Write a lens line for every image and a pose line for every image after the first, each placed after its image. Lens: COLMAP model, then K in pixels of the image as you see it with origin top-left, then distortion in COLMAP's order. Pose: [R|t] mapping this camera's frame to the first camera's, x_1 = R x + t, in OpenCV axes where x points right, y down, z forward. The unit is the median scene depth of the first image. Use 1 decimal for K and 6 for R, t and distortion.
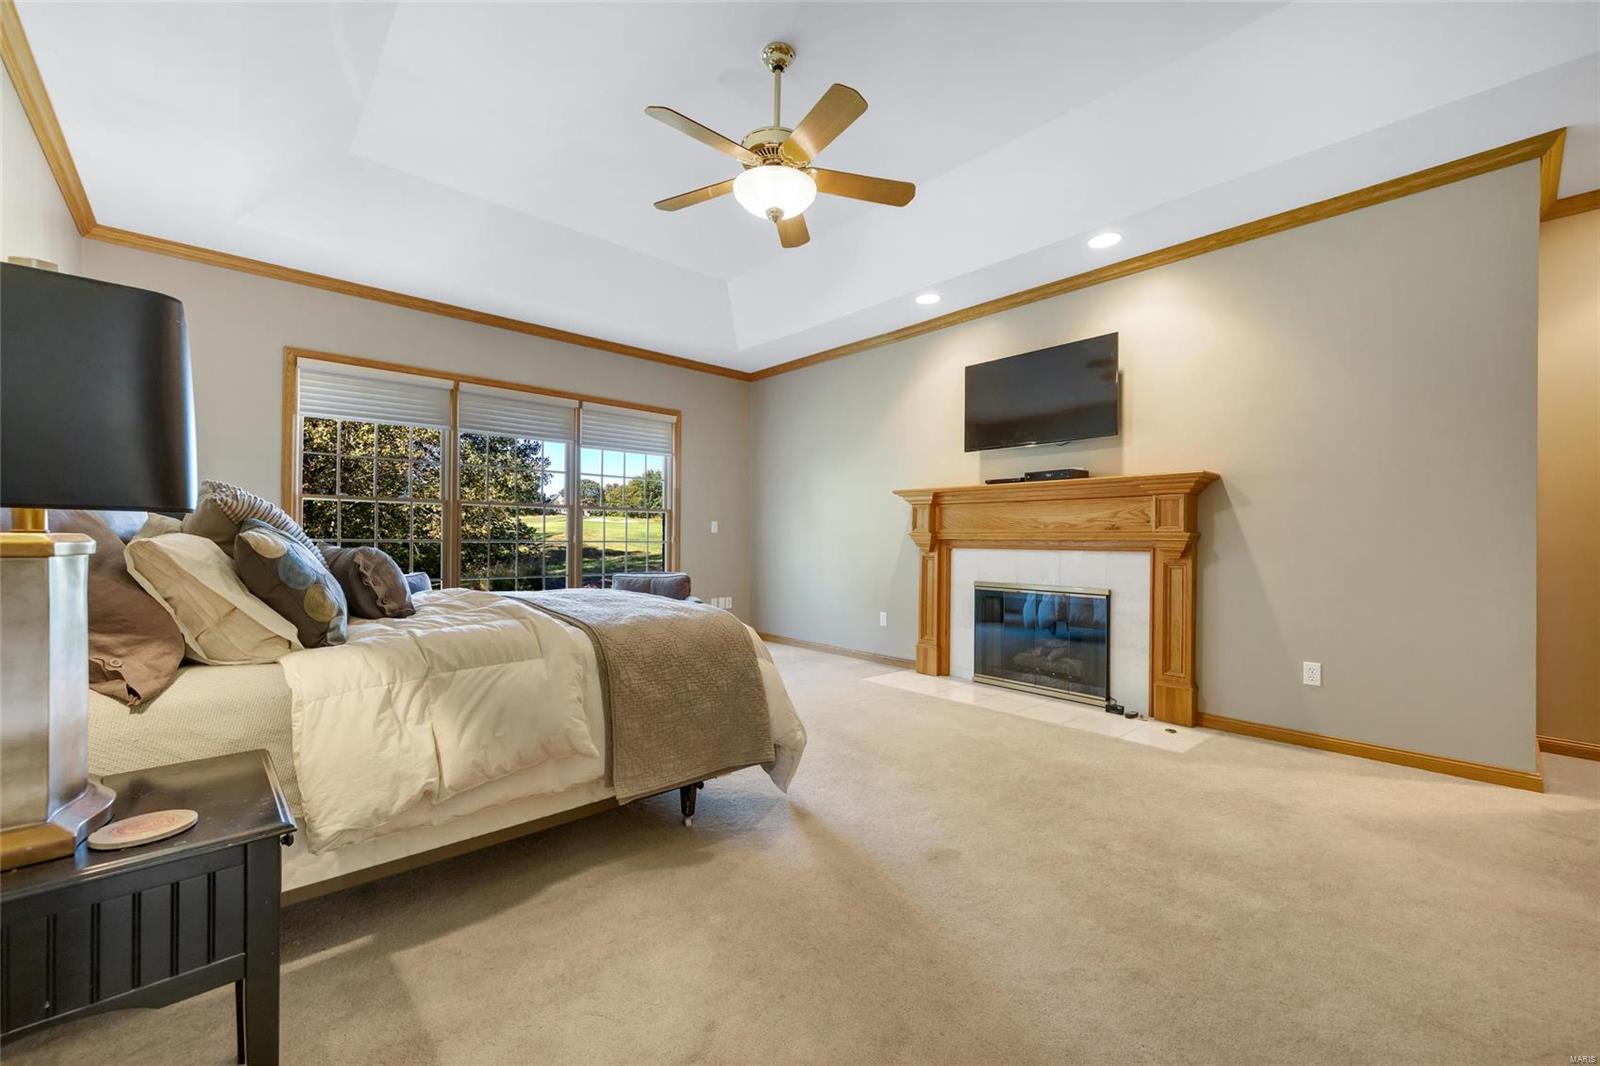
lens RADIAL K [[639.3, 0, 800.3], [0, 639.3, 535.9], [0, 0, 1]] dist [0.002245, -0.000062]
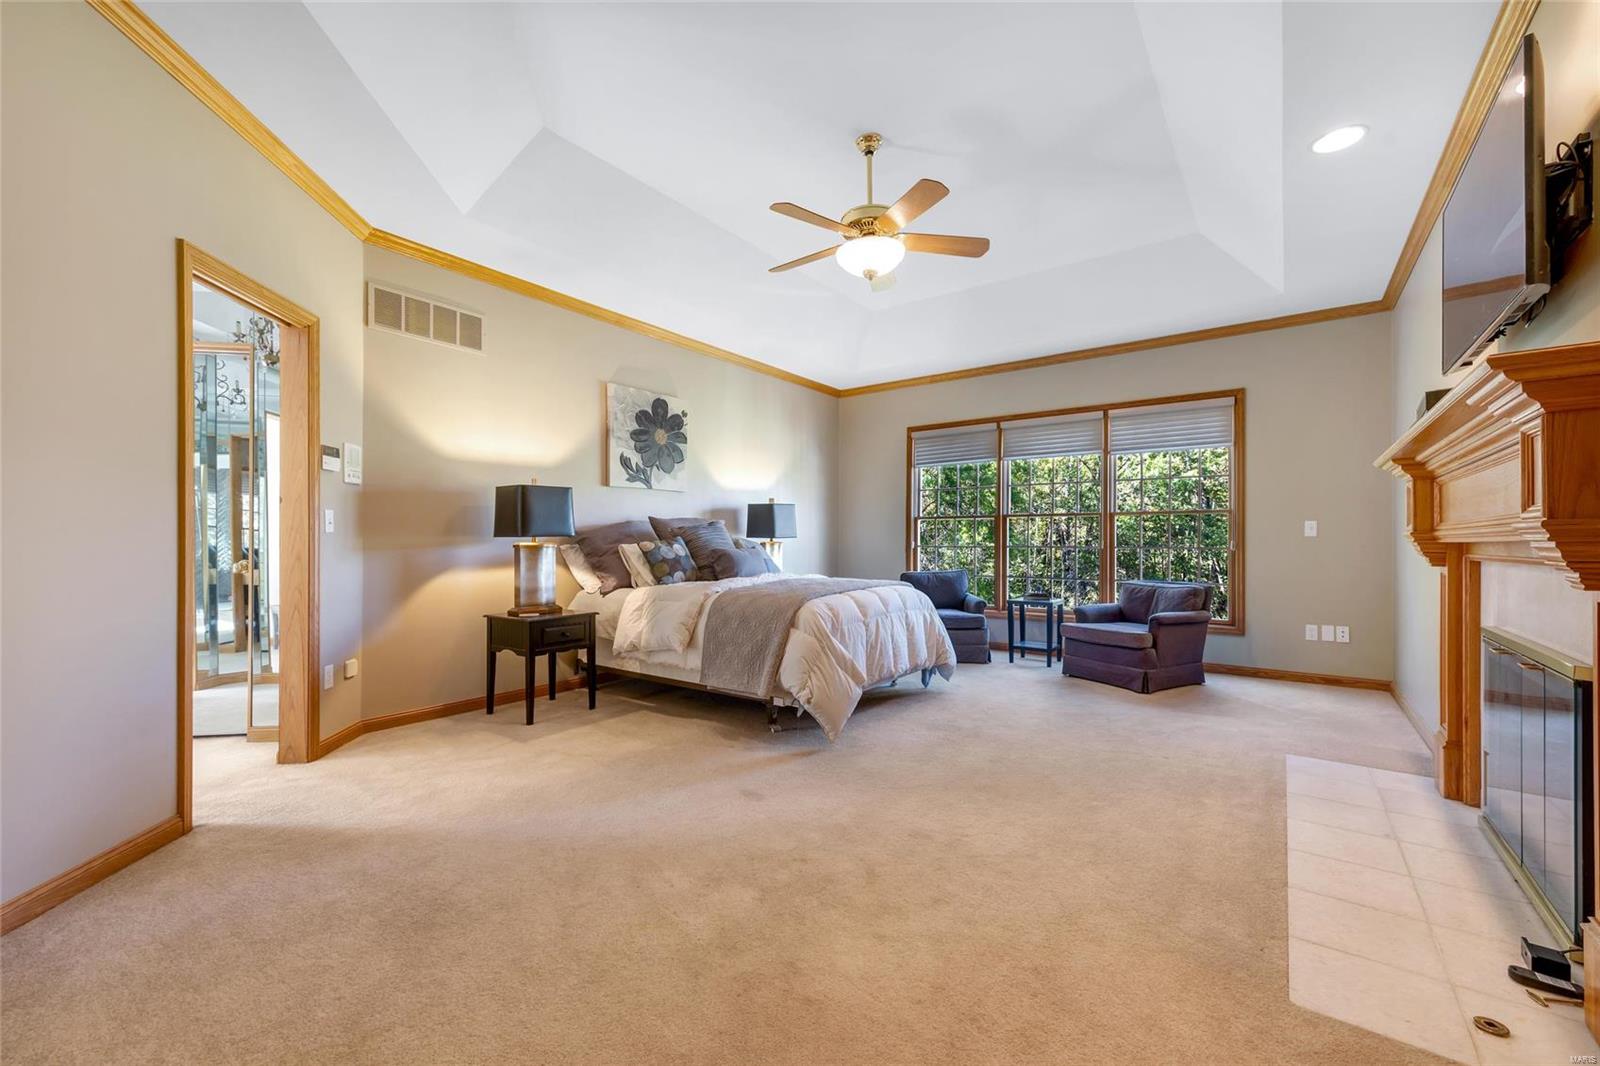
lens RADIAL K [[639.3, 0, 813.7], [0, 639.3, 538.0], [0, 0, 1]] dist [0.002245, -0.000062]
pose [[0.197258, -0.015463, -0.980230, 1.572323], [0.004360, 0.999880, -0.014895, 0.018699], [0.980342, -0.001336, 0.197302, 0.935044]]
